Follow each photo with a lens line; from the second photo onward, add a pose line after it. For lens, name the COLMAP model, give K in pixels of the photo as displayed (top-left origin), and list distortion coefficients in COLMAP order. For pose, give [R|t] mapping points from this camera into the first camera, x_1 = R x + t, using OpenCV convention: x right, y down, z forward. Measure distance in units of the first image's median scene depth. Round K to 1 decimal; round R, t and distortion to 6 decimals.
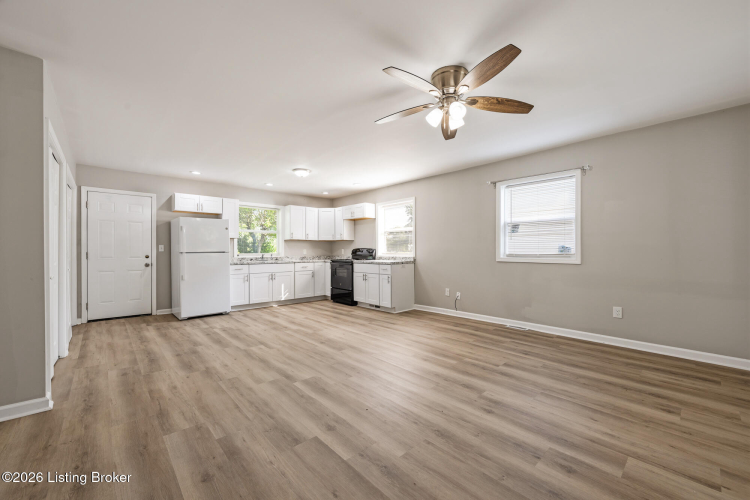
lens RADIAL K [[302.1, 0, 377.1], [0, 302.1, 251.8], [0, 0, 1]] dist [-0.001815, 0.000051]
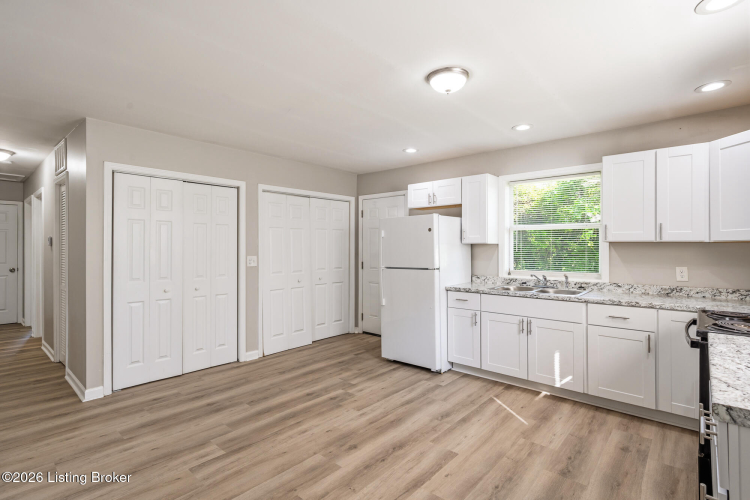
lens RADIAL K [[367.0, 0, 376.2], [0, 367.0, 242.7], [0, 0, 1]] dist [0.002242, -0.001870]
pose [[0.106193, -0.012767, -0.994264, 0.290220], [-0.004224, 0.999903, -0.013291, -0.056373], [0.994337, 0.005612, 0.106129, 1.136662]]
